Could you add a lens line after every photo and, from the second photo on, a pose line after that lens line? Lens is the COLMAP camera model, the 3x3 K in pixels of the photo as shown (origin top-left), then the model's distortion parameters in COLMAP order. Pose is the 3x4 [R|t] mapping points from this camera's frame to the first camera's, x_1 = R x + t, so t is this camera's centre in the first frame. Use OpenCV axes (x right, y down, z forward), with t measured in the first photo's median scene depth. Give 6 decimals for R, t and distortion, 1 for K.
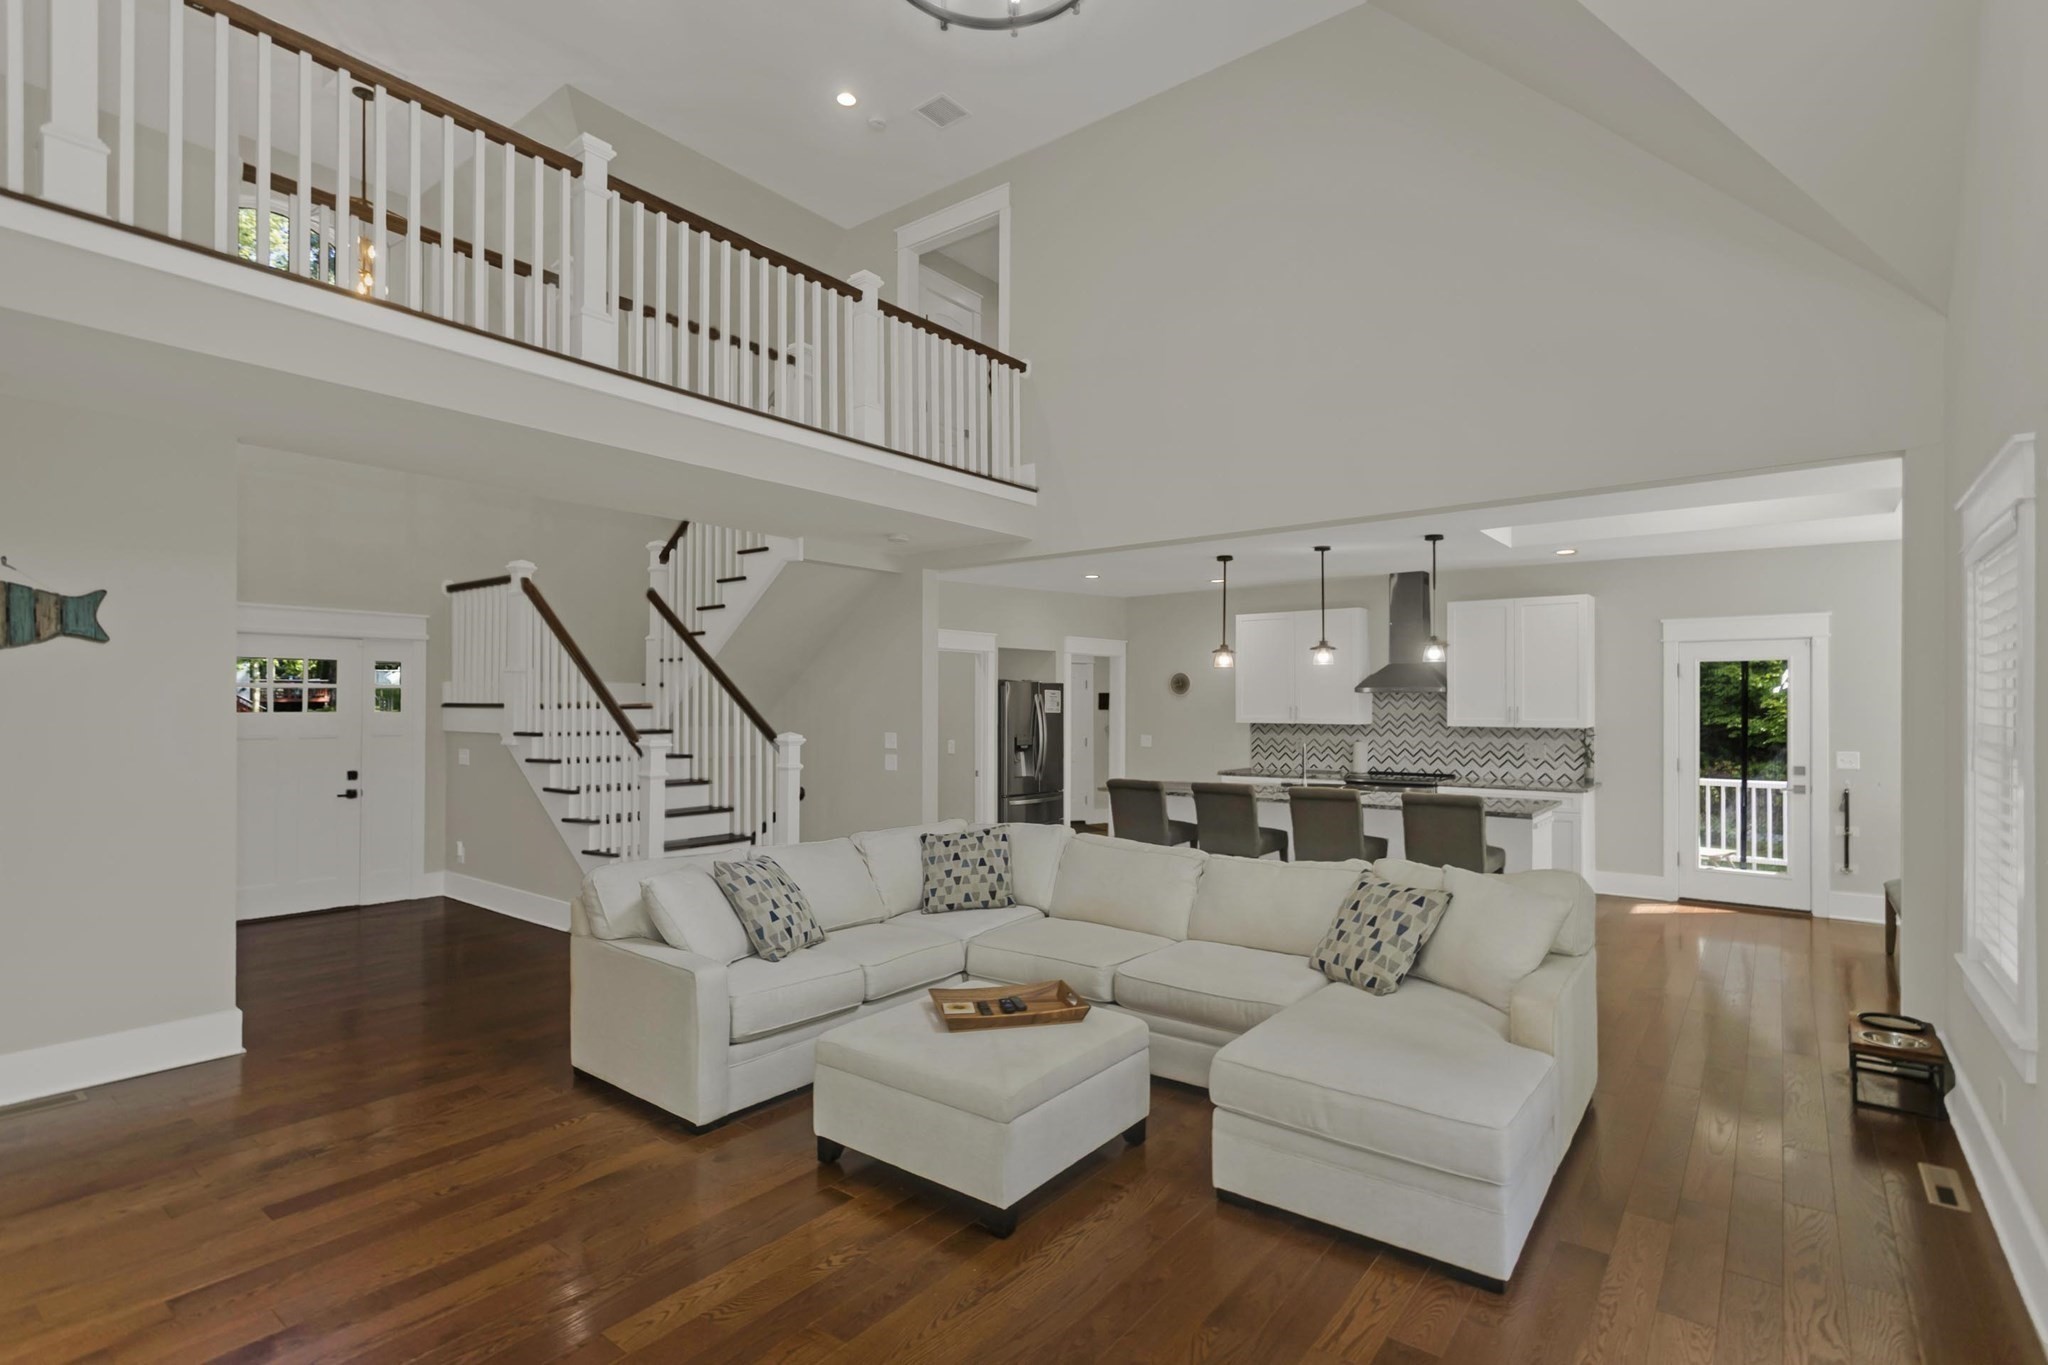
lens RADIAL K [[981.2, 0, 1024.0], [0, 981.2, 682.5], [0, 0, 1]] dist [0.001947, 0.000306]
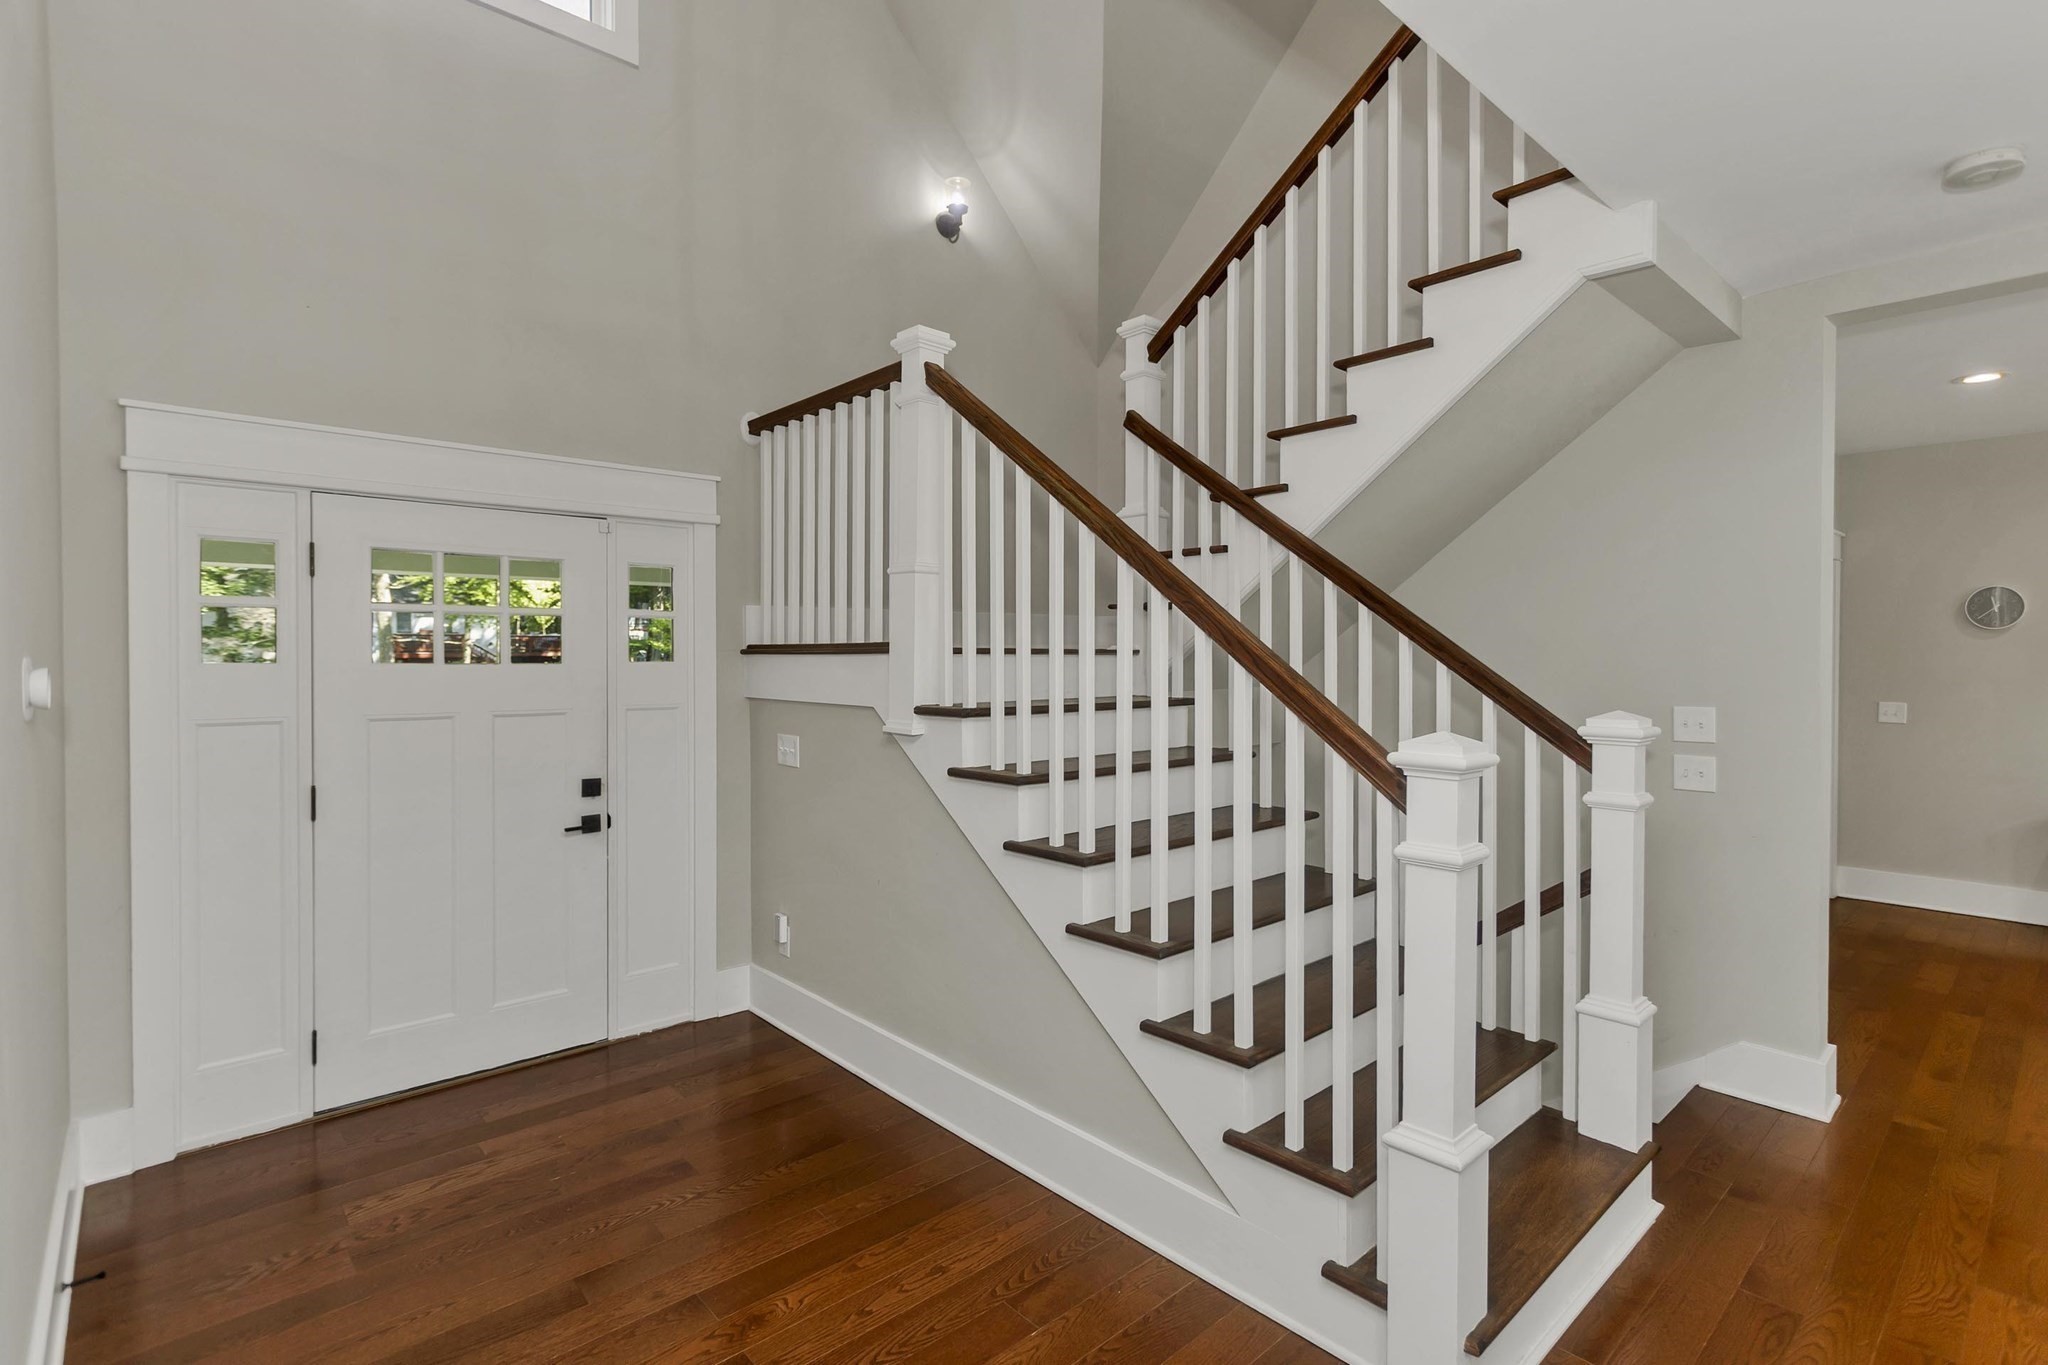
lens RADIAL K [[981.5, 0, 1032.3], [0, 981.5, 644.4], [0, 0, 1]] dist [0.017209, 0.000541]
pose [[0.984046, -0.003736, -0.177877, -0.356986], [0.005800, 0.999922, 0.011086, 0.016250], [0.177821, -0.011940, 0.983990, 0.522897]]
